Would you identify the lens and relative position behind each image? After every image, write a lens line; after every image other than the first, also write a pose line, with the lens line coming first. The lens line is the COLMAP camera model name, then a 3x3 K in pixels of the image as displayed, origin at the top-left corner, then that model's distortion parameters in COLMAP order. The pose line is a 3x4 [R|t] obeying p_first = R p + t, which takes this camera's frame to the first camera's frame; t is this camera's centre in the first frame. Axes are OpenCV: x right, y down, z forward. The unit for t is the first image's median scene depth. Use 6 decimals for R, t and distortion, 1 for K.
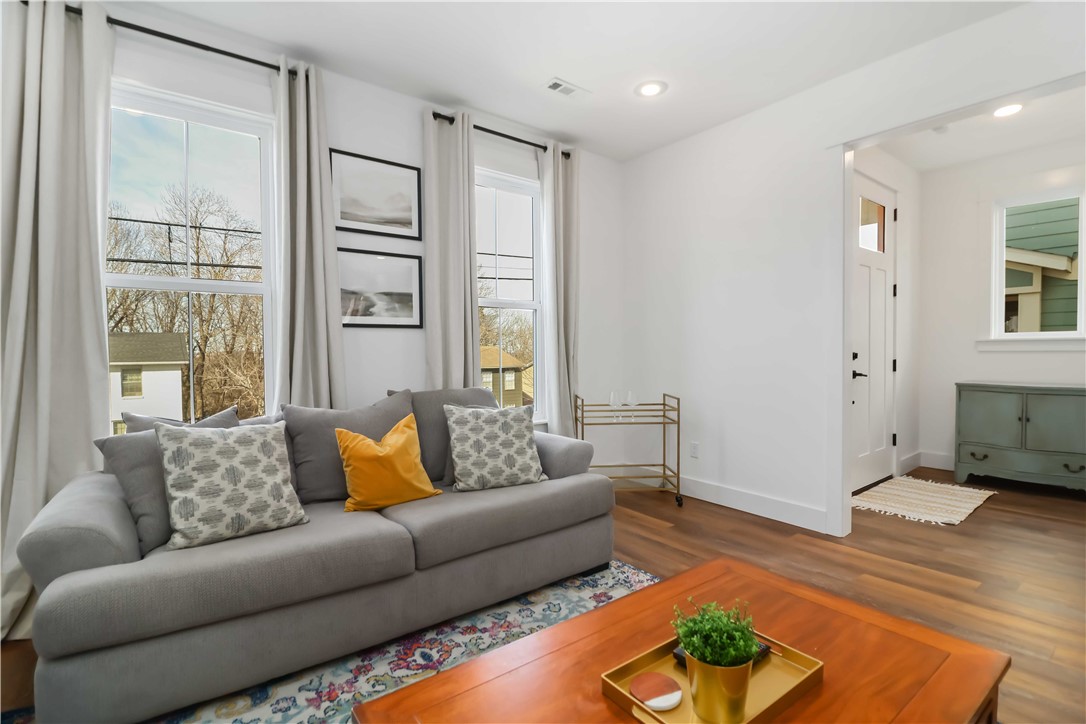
lens RADIAL K [[508.8, 0, 553.8], [0, 508.8, 359.1], [0, 0, 1]] dist [0.000115, -0.011934]
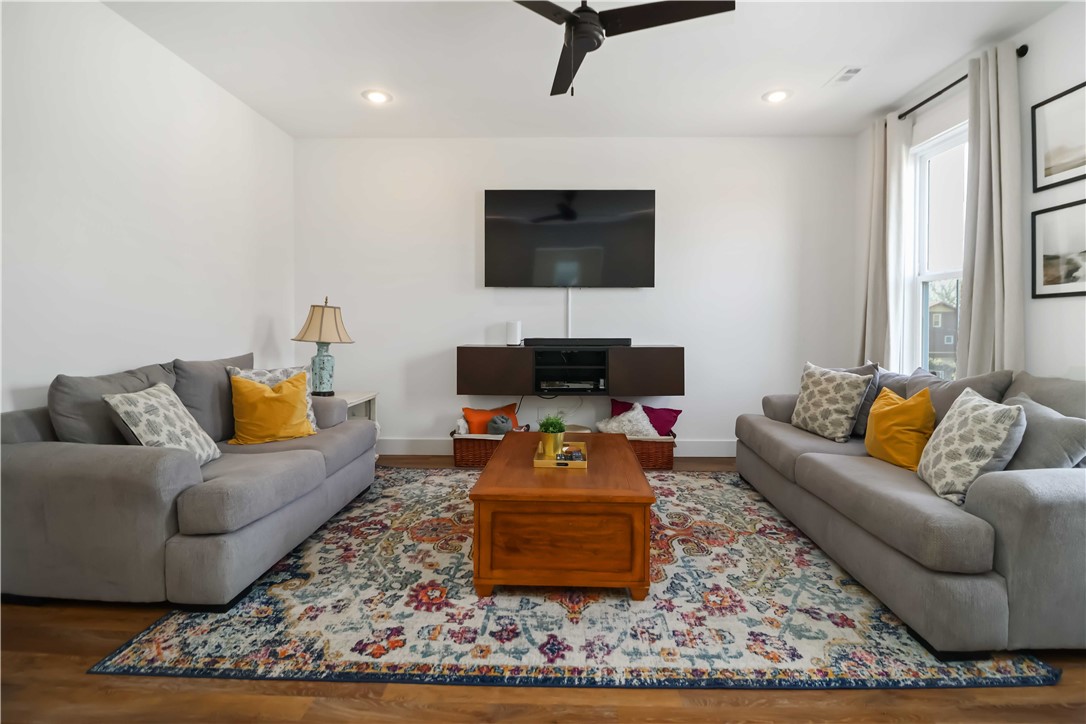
lens RADIAL K [[508.8, 0, 553.8], [0, 508.8, 359.1], [0, 0, 1]] dist [0.000115, -0.011934]
pose [[-0.648322, 0.024173, -0.760983, 1.014780], [-0.037723, 0.997248, 0.063817, 0.022306], [0.760431, 0.070081, -0.645626, 1.171371]]
